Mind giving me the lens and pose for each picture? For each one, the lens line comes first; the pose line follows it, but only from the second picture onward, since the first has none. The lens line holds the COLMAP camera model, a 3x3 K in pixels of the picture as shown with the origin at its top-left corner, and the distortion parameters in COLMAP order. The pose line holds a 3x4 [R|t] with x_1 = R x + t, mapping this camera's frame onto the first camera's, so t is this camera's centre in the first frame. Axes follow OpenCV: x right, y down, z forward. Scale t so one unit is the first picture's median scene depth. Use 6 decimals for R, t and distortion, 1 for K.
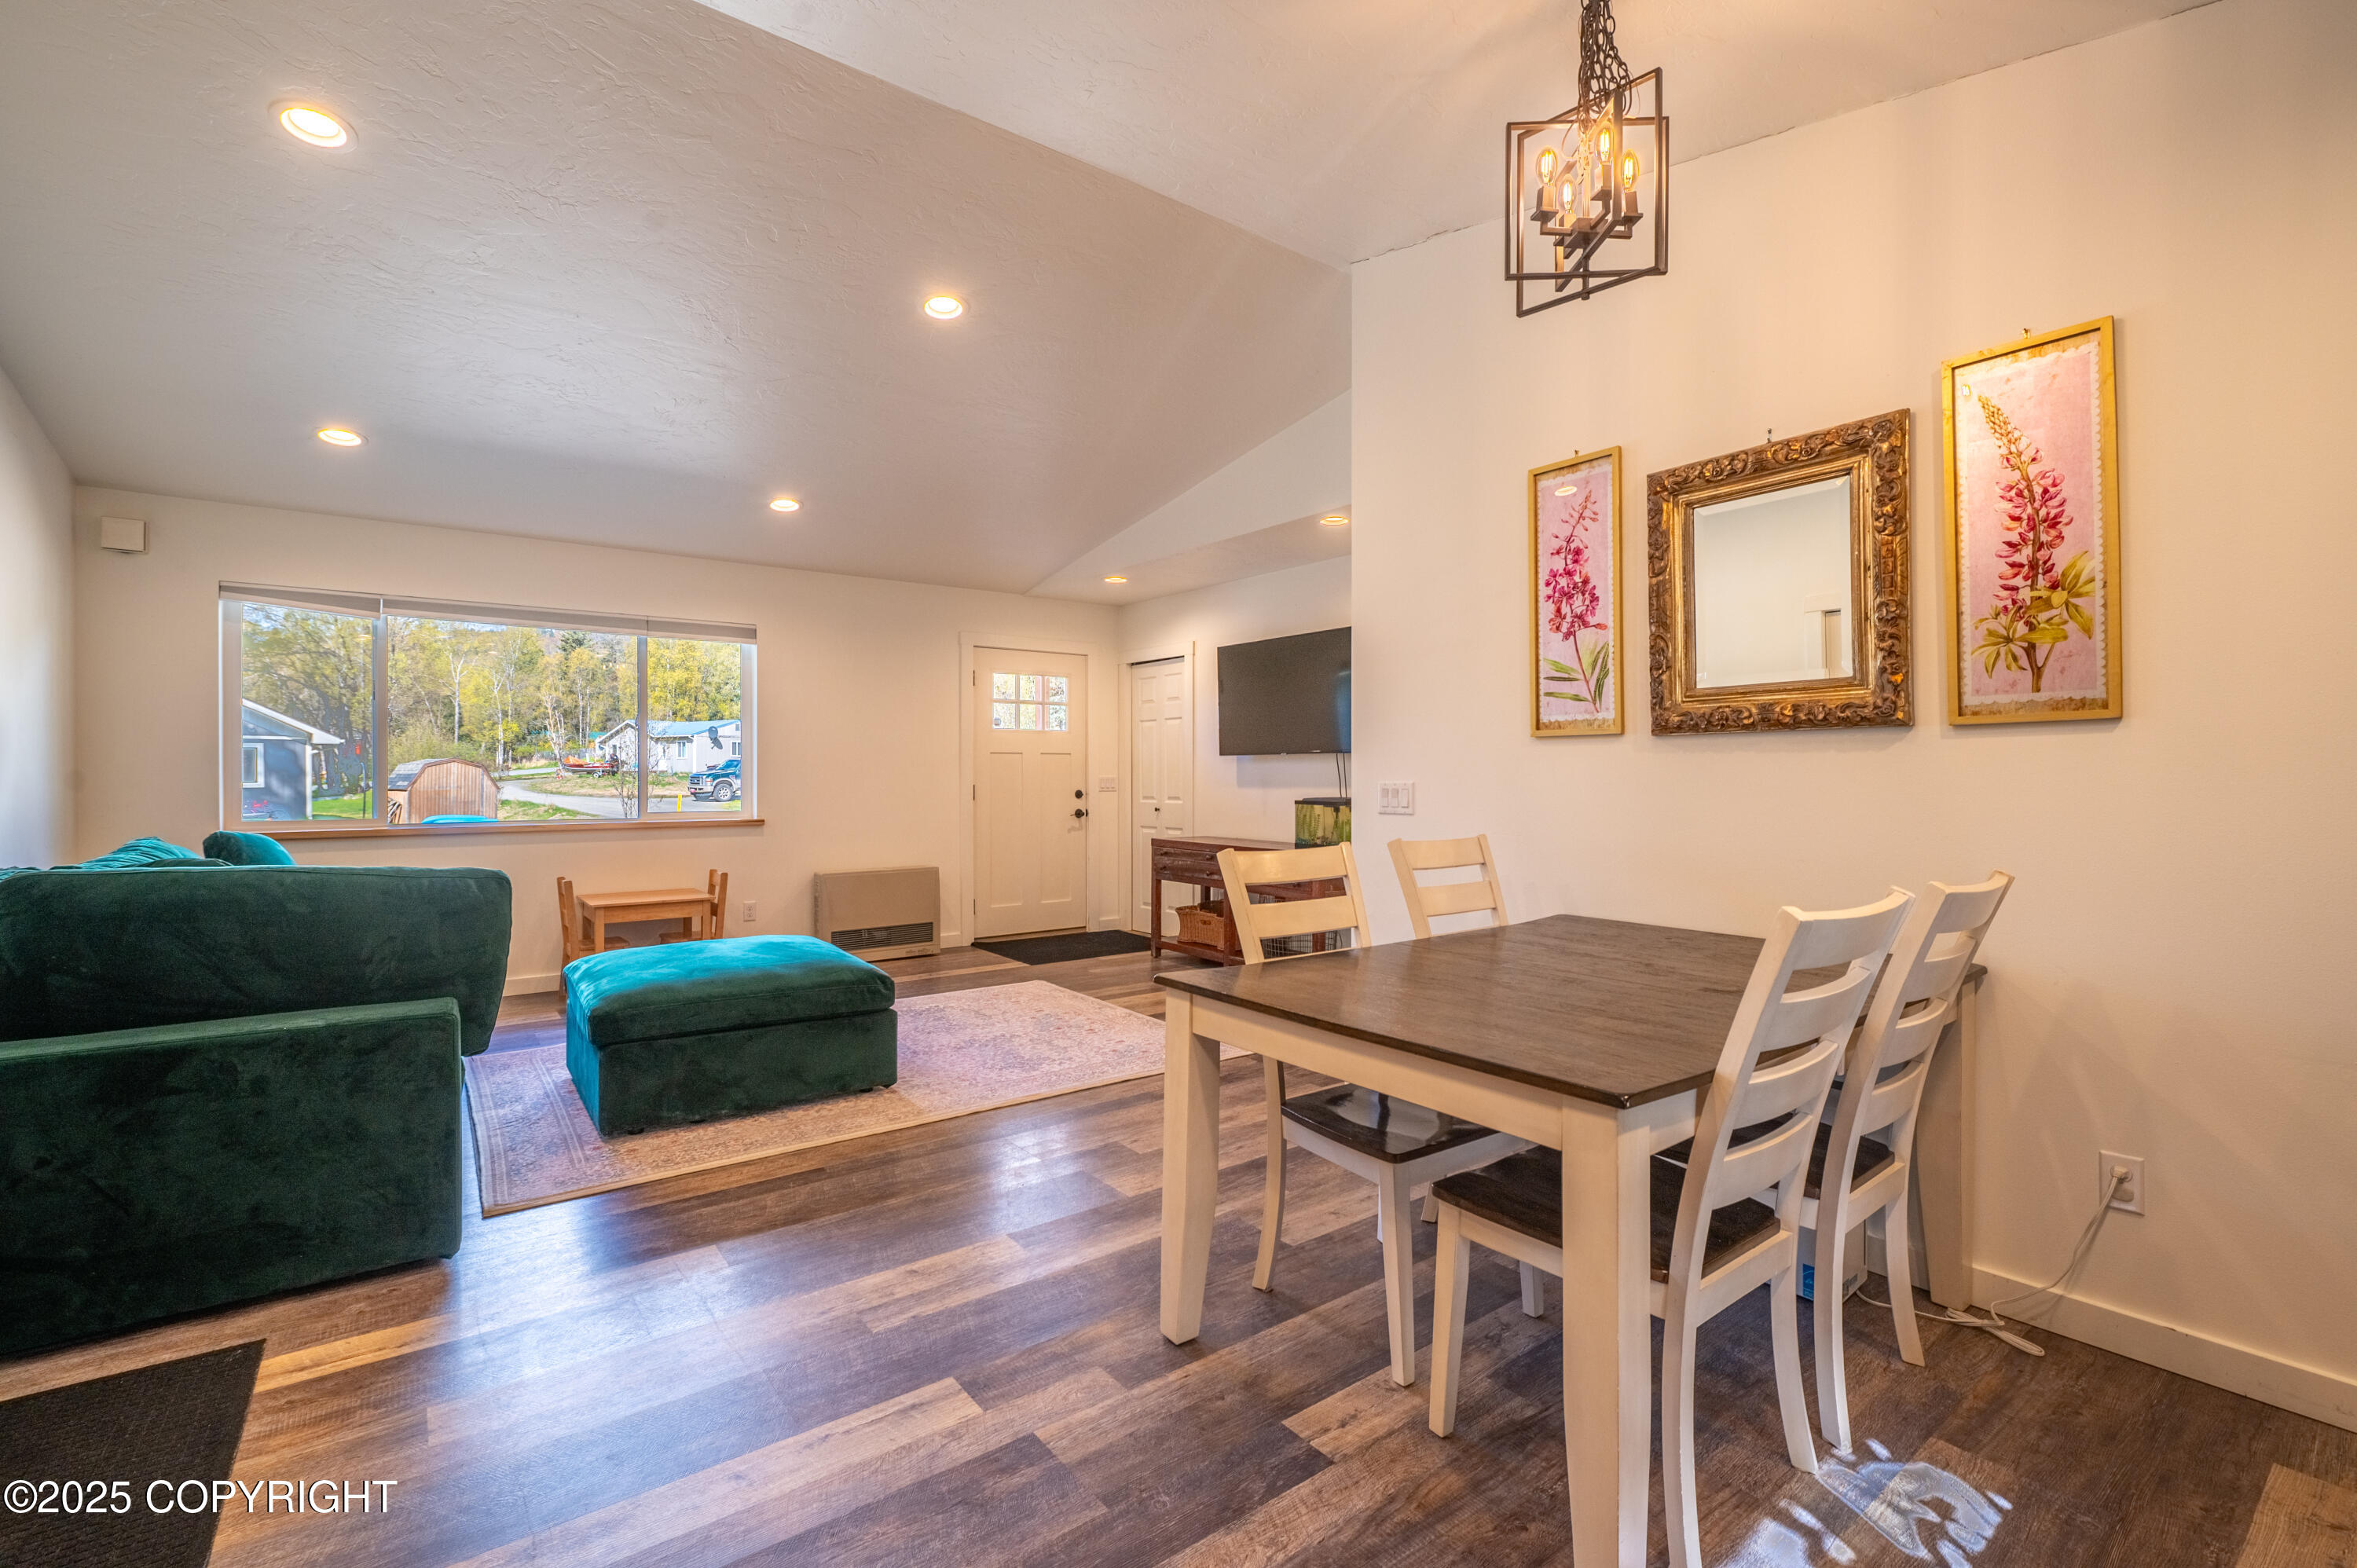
lens RADIAL K [[1029.5, 0, 1207.6], [0, 1029.5, 775.9], [0, 0, 1]] dist [0.000050, 0.000019]
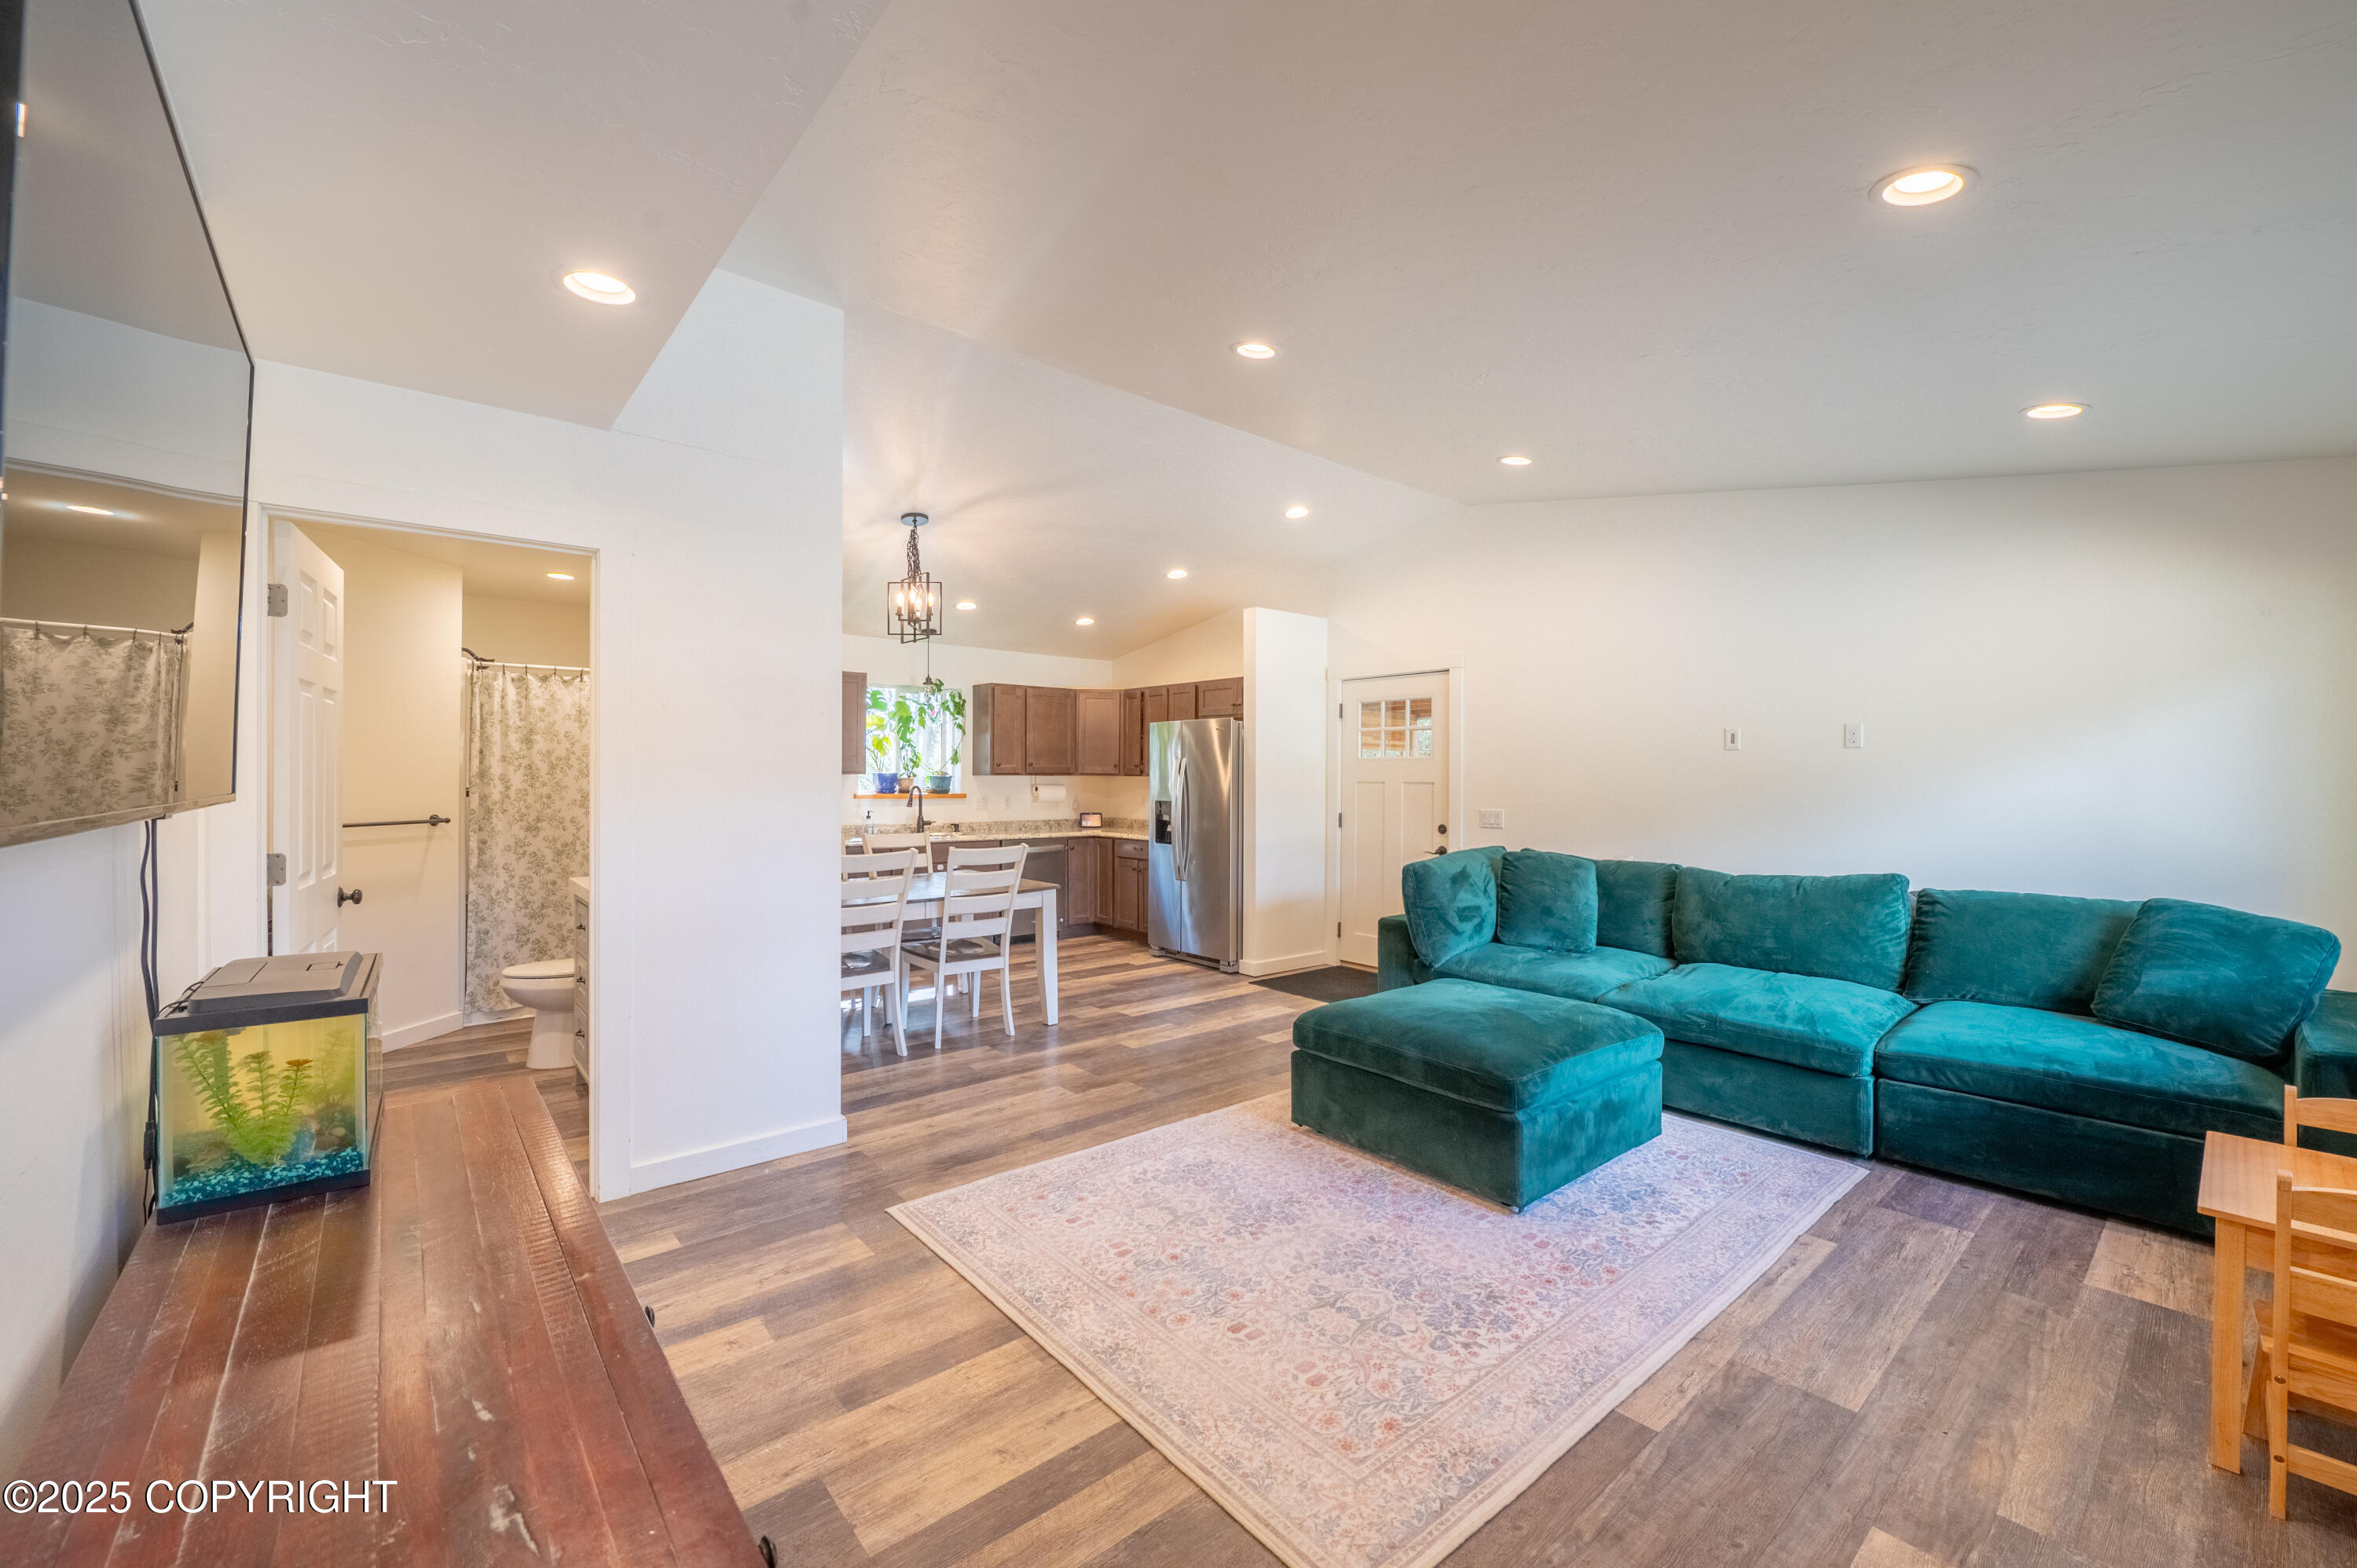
lens RADIAL K [[935.1, 0, 1186.7], [0, 935.1, 777.3], [0, 0, 1]] dist [-0.006538, -0.000926]
pose [[-0.999324, -0.005966, -0.036280, -0.095750], [-0.006053, 0.999979, 0.002290, -0.028413], [0.036266, 0.002508, -0.999339, 1.142499]]
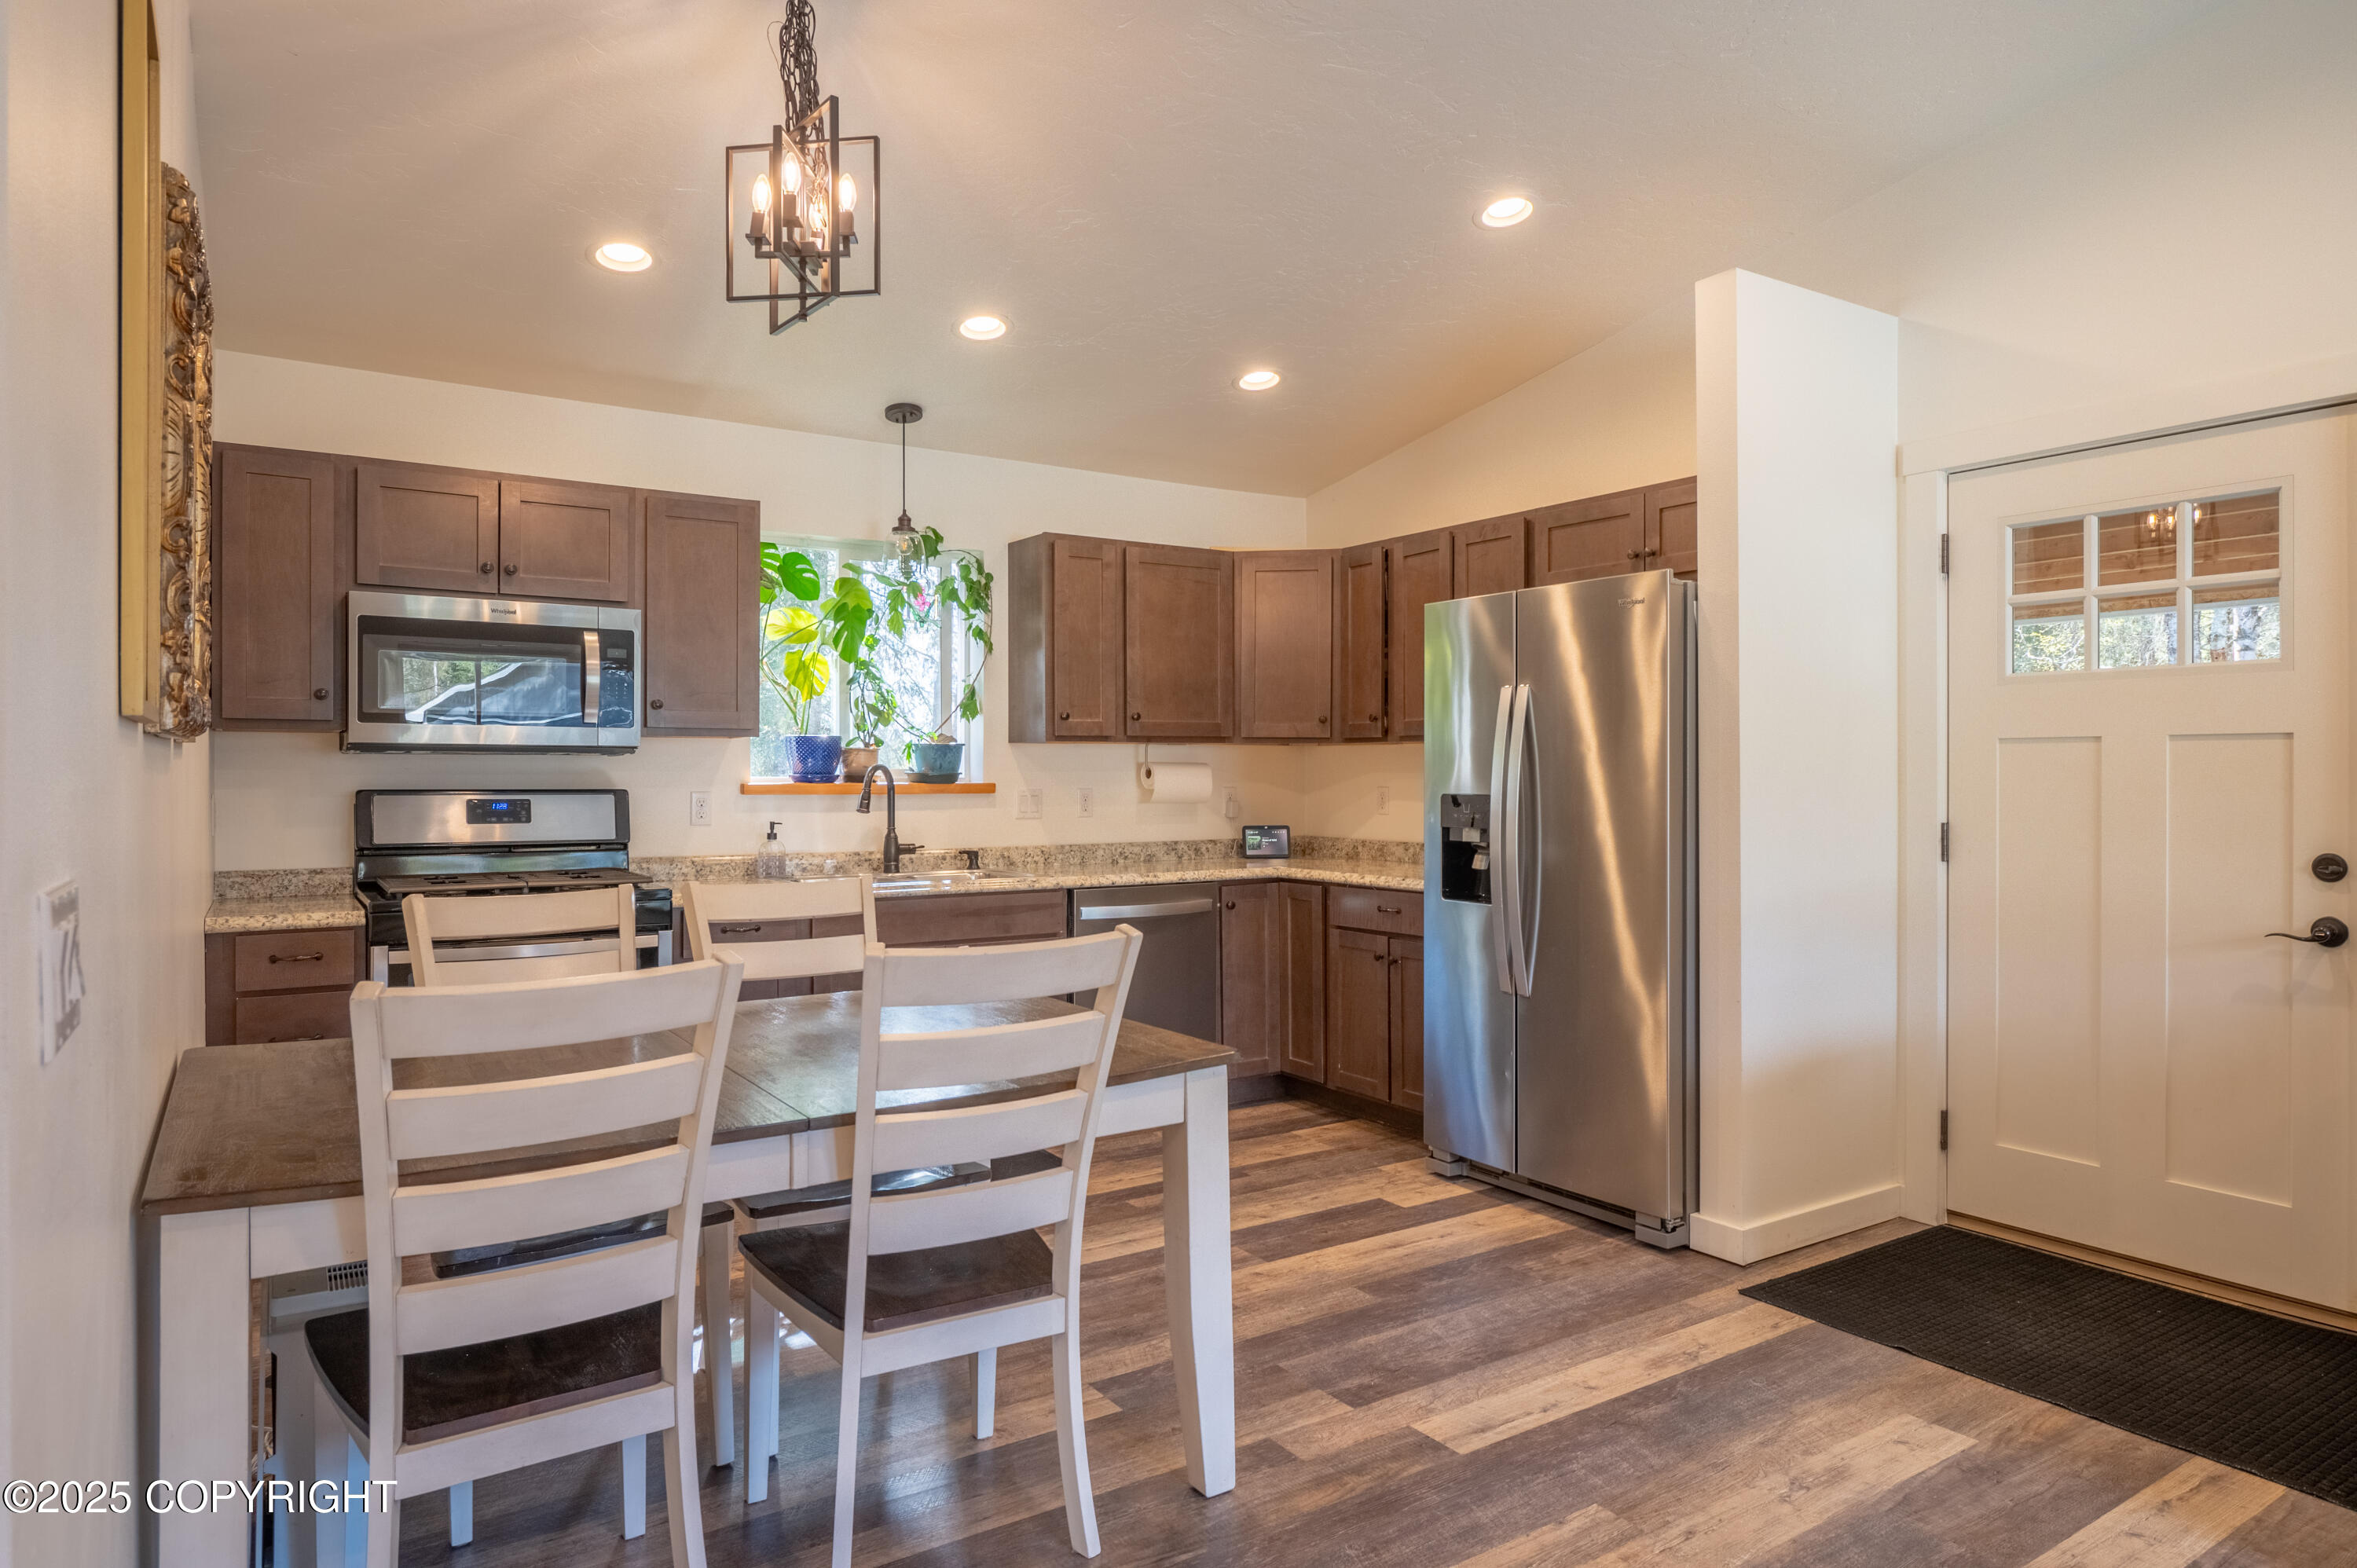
lens RADIAL K [[1392.6, 0, 1178.5], [0, 1392.6, 784.0], [0, 0, 1]] dist [-0.001271, -0.000429]
pose [[-0.995647, 0.000213, 0.093208, -0.035307], [0.000875, 0.999975, 0.007061, -0.007757], [-0.093204, 0.007111, -0.995622, 0.711841]]
